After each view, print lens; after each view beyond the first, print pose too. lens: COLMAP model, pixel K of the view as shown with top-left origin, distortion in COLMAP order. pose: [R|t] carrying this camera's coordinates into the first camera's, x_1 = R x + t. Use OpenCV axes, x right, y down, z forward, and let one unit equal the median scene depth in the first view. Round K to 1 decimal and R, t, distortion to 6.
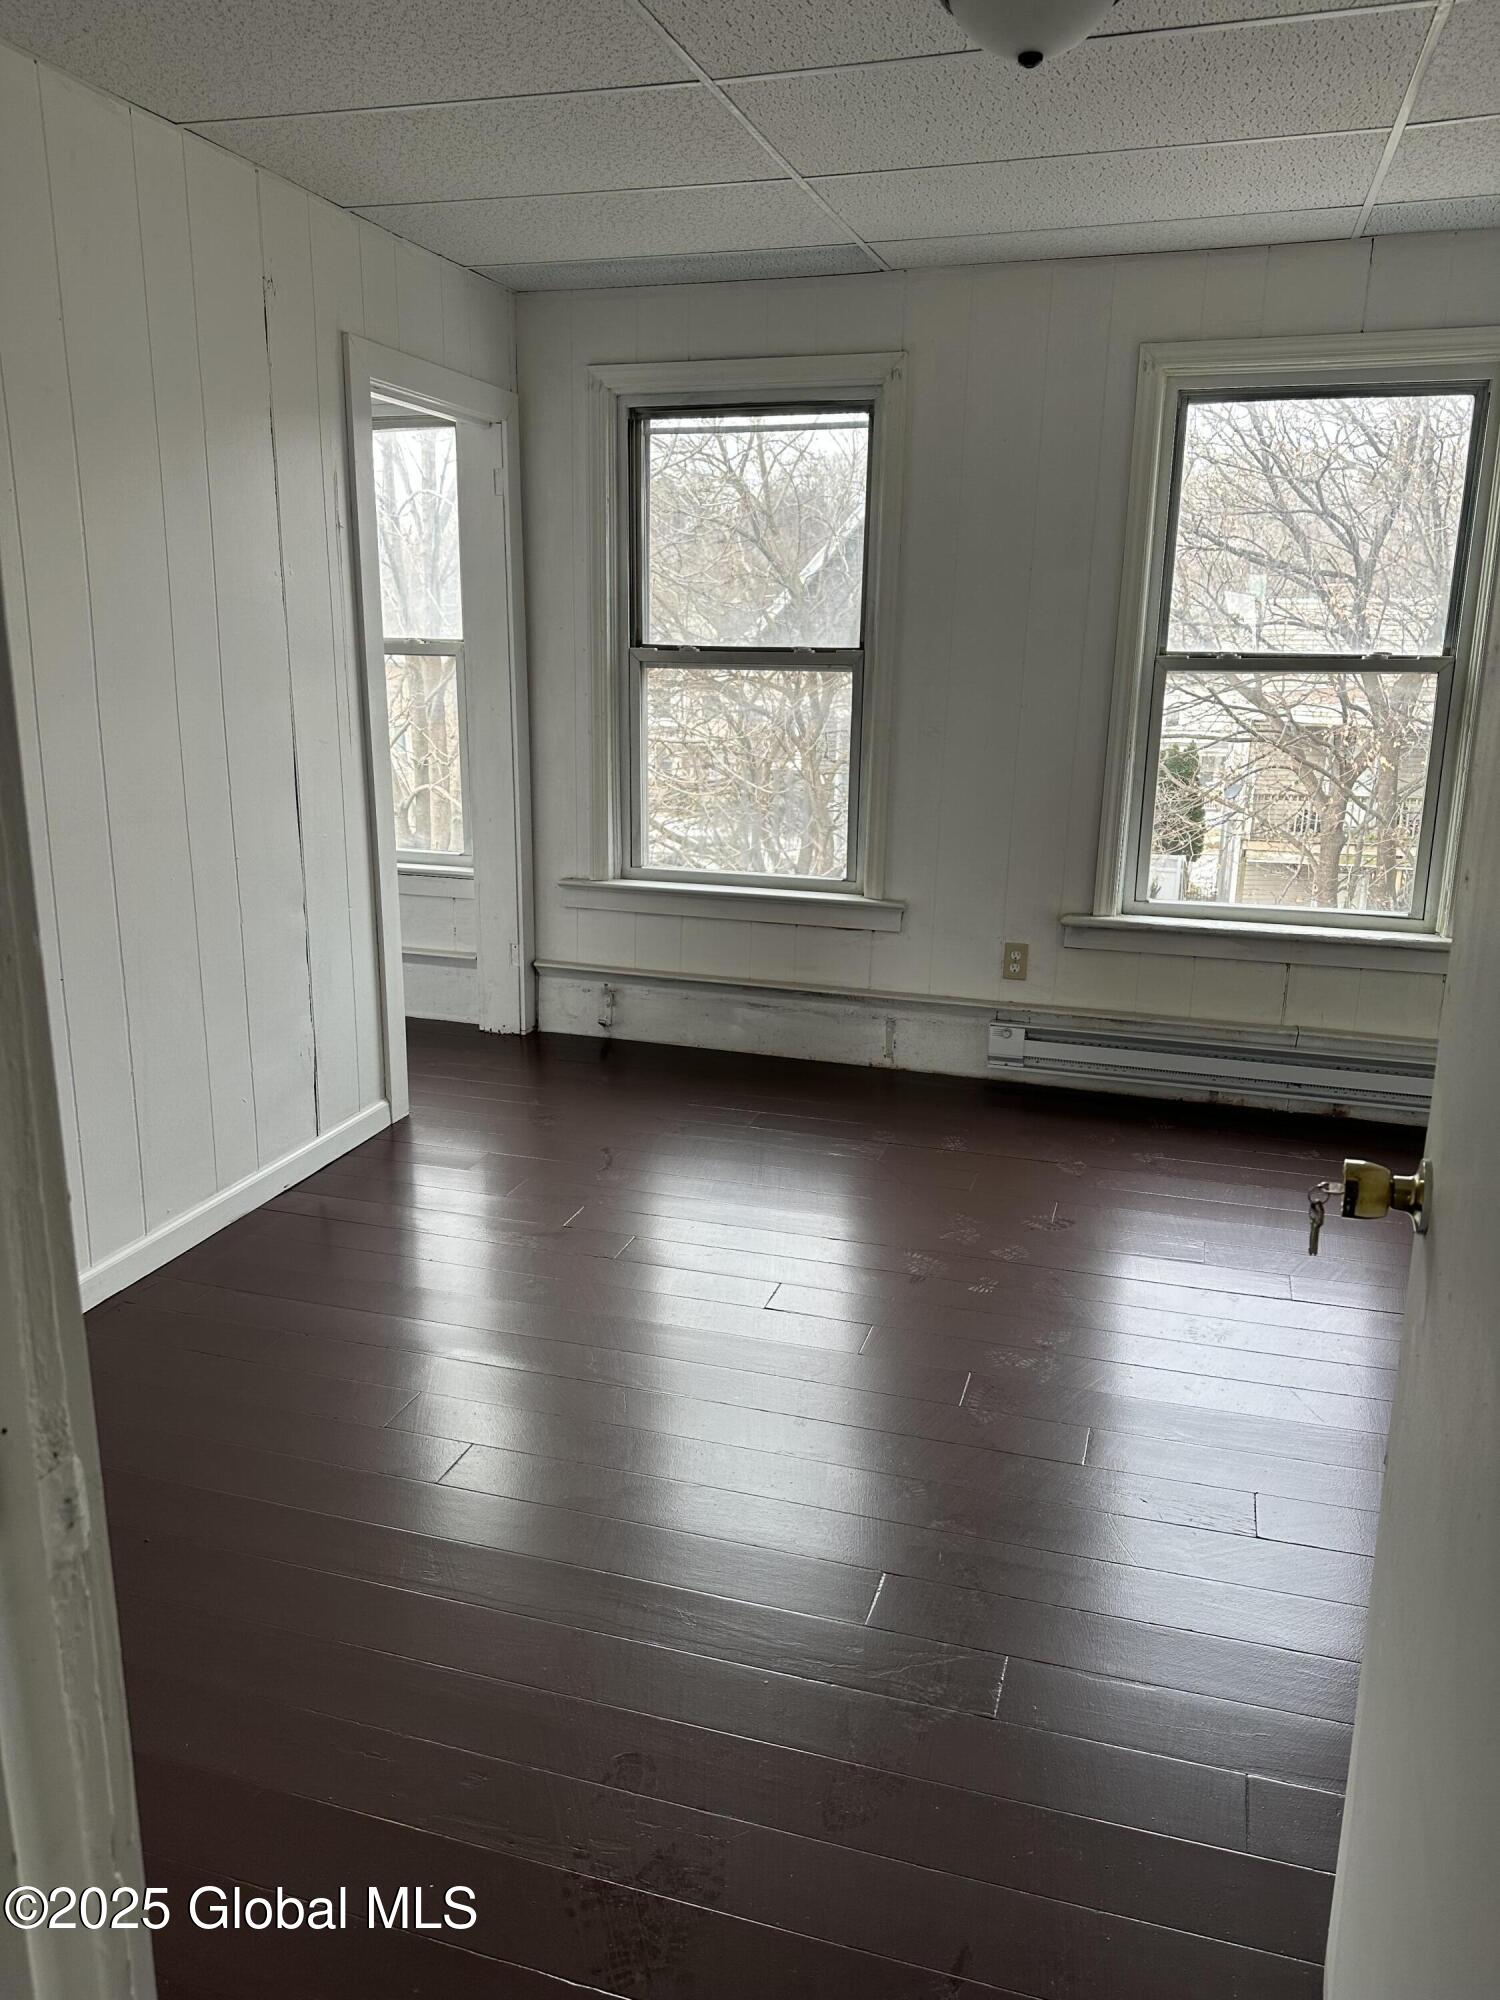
lens RADIAL K [[1429.7, 0, 749.3], [0, 1429.7, 986.6], [0, 0, 1]] dist [0.079734, -0.028041]
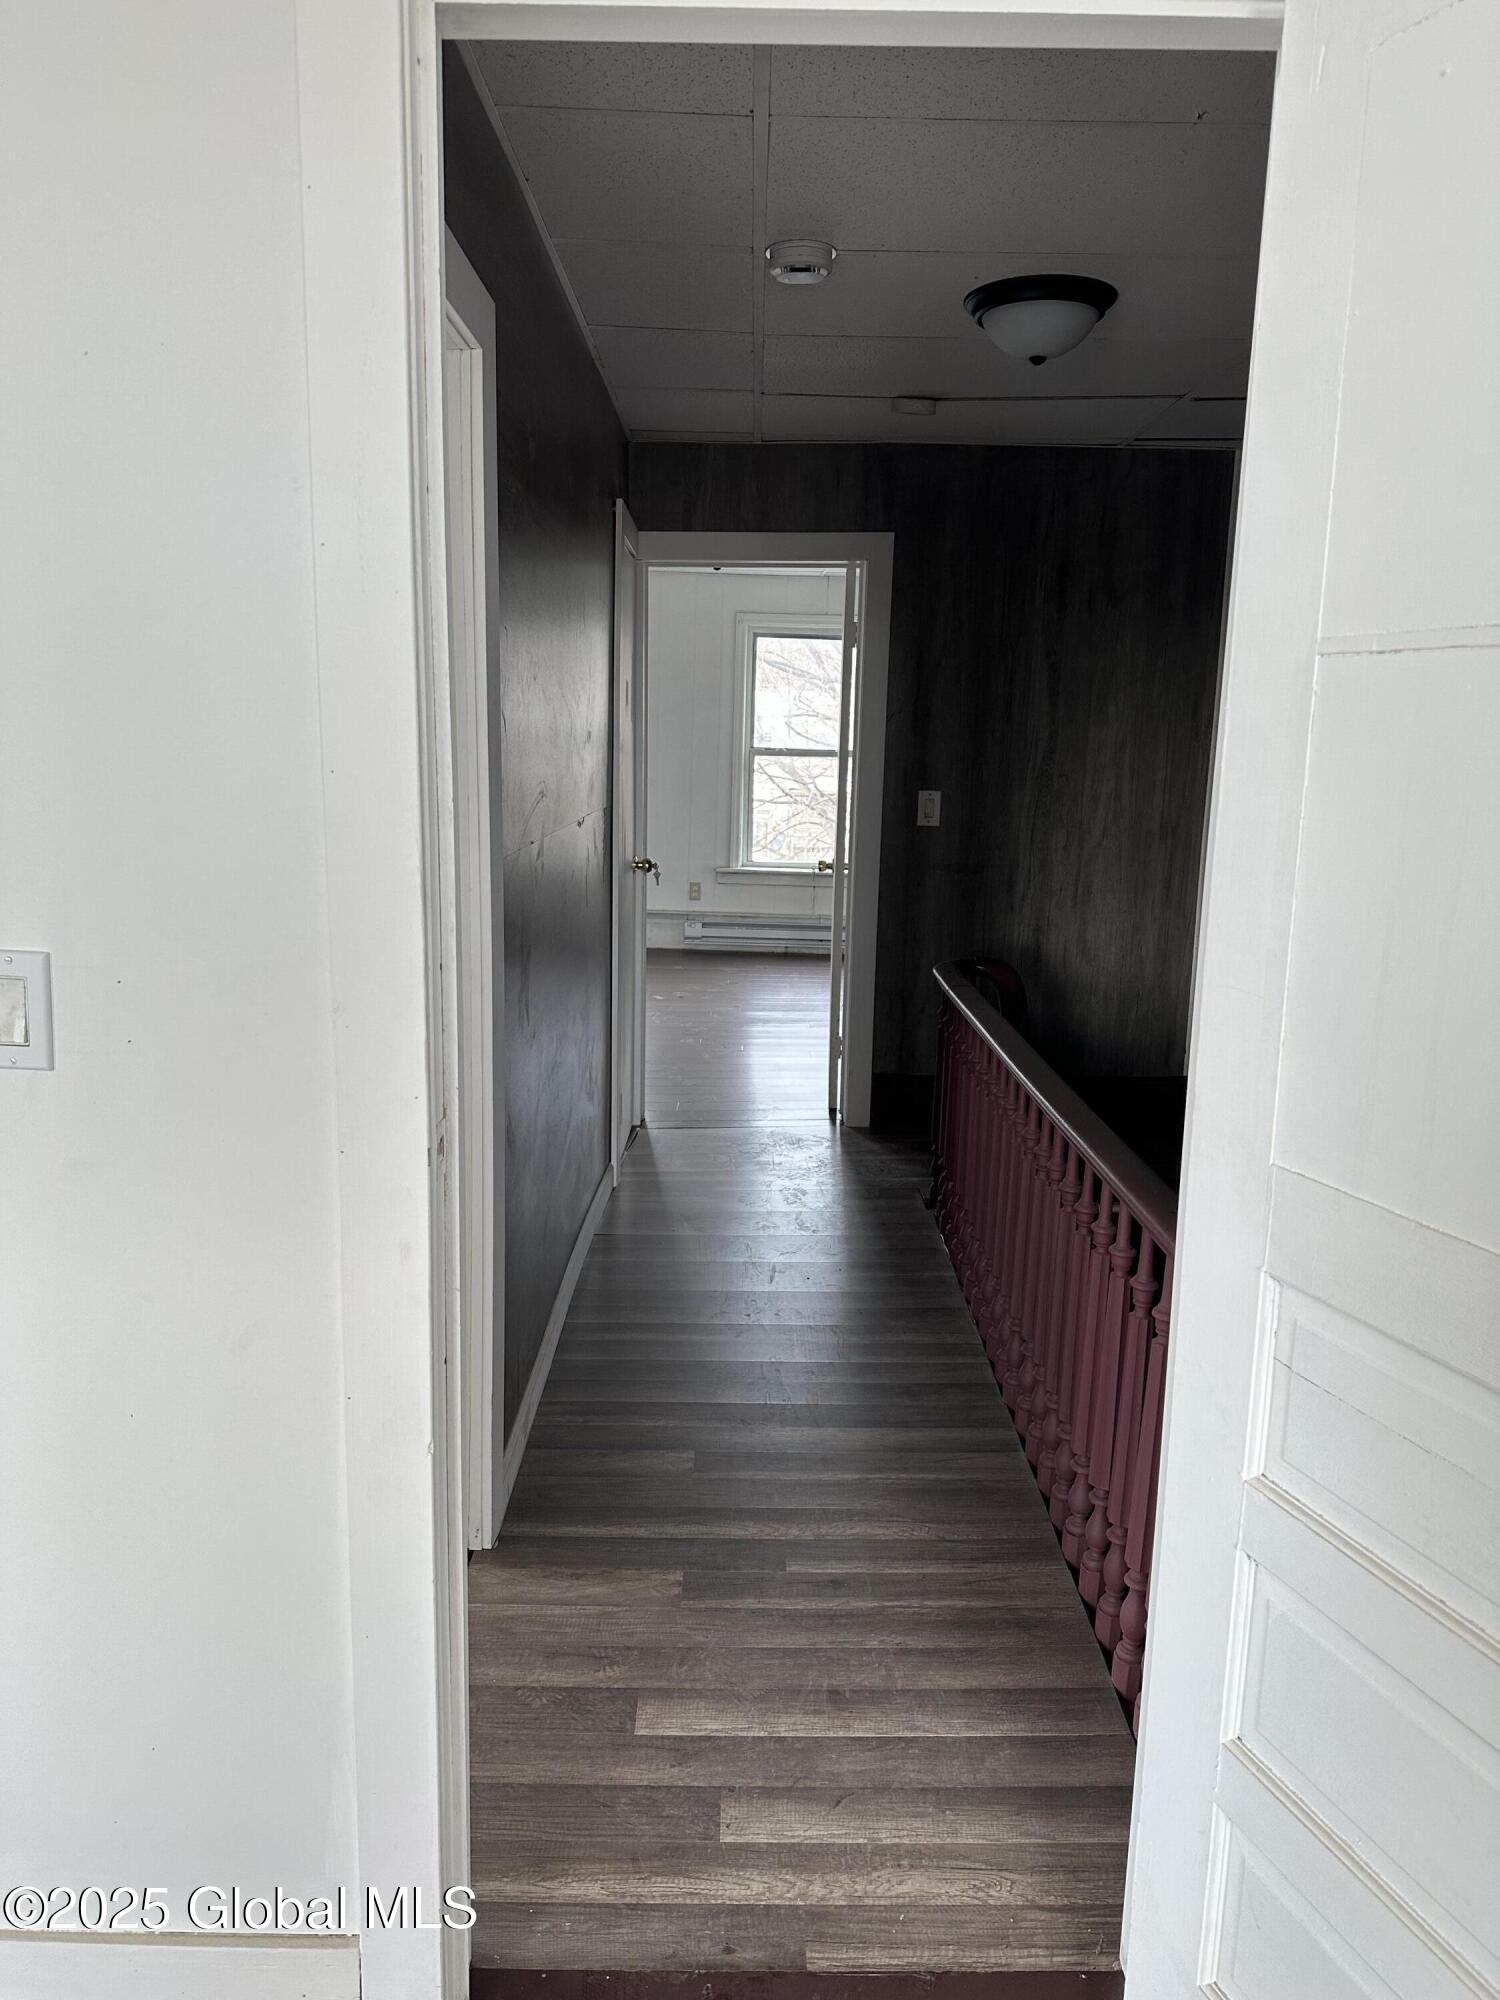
lens RADIAL K [[1429.7, 0, 749.2], [0, 1429.7, 1004.7], [0, 0, 1]] dist [0.079734, -0.028041]
pose [[0.954183, -0.041146, 0.296381, -0.367629], [0.051177, 0.998347, -0.026165, 0.207173], [-0.294815, 0.040134, 0.954711, -1.024171]]
